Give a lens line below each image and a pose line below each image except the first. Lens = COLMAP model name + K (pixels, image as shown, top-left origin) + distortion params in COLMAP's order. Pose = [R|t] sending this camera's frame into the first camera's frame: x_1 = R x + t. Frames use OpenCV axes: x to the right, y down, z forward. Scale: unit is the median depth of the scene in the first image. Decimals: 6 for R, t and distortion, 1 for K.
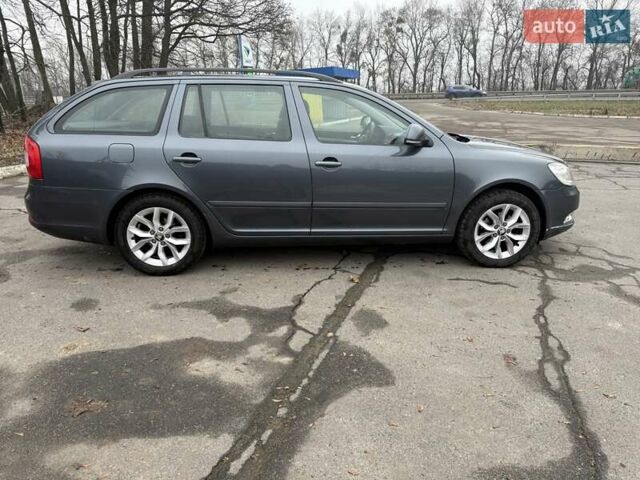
lens RADIAL K [[448.9, 0, 325.0], [0, 448.9, 237.9], [0, 0, 1]] dist [0.053103, -0.070829]
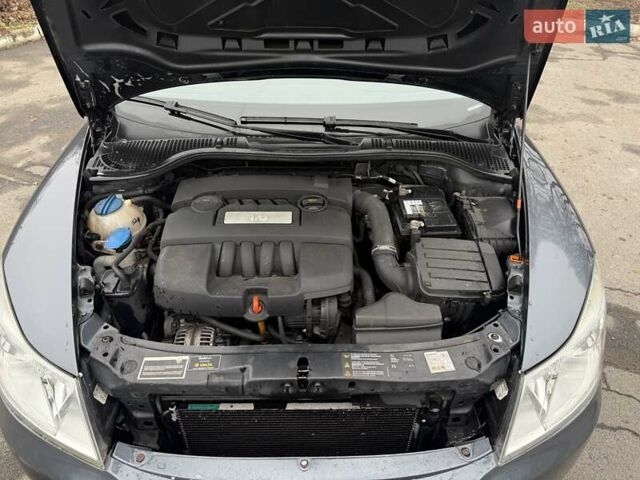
lens RADIAL K [[450.0, 0, 320.0], [0, 450.0, 240.0], [0, 0, 1]] dist [0.036465, -0.041874]
pose [[-0.079524, 0.594156, -0.800409, 0.756467], [-0.308944, 0.748725, 0.586485, -0.458654], [0.947750, 0.293921, 0.124019, 1.213296]]
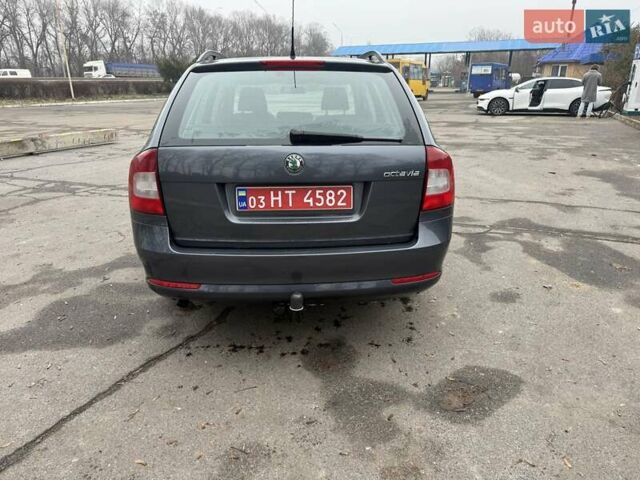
lens RADIAL K [[450.0, 0, 320.0], [0, 450.0, 240.0], [0, 0, 1]] dist [0.036465, -0.041874]
pose [[0.046635, -0.325242, 0.944480, -1.232531], [0.302386, 0.905743, 0.296971, -0.326030], [-0.952044, 0.271748, 0.140588, 1.037490]]
